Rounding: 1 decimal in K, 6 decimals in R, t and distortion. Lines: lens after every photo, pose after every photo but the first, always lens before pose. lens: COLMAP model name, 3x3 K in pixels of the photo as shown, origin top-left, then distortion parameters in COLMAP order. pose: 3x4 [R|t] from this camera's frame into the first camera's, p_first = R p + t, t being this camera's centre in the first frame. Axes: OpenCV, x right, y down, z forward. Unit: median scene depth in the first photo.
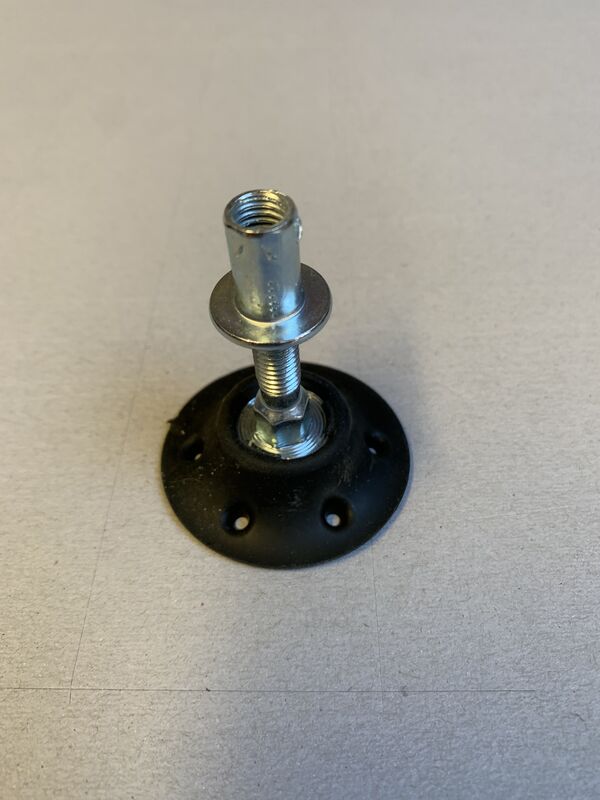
lens RADIAL K [[601.4, 0, 303.0], [0, 601.4, 402.1], [0, 0, 1]] dist [-0.045525, -0.006868]
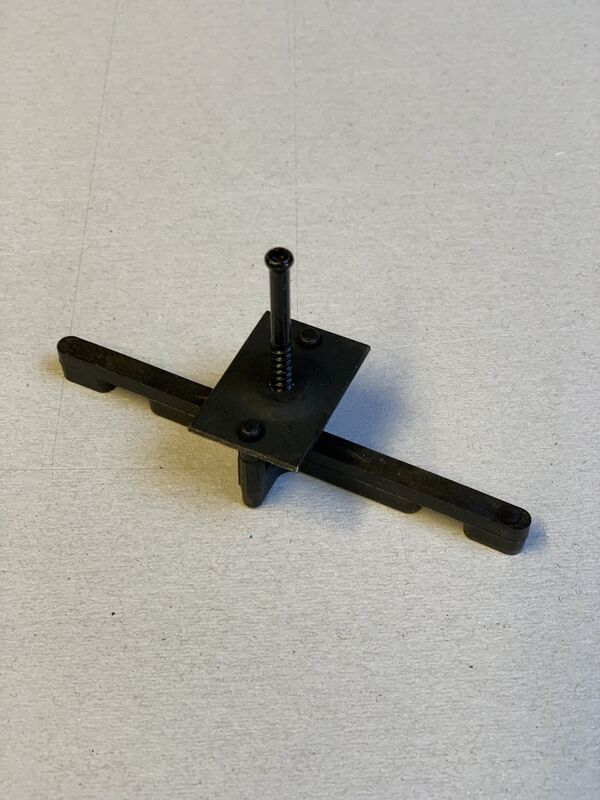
lens RADIAL K [[1225.7, 0, 298.0], [0, 1225.7, 399.3], [0, 0, 1]] dist [-0.157121, 0.000000]
pose [[0.999955, -0.006002, 0.007308, 0.085134], [0.005868, 0.999817, 0.018186, 0.226225], [-0.007416, -0.018142, 0.999808, -1.220529]]
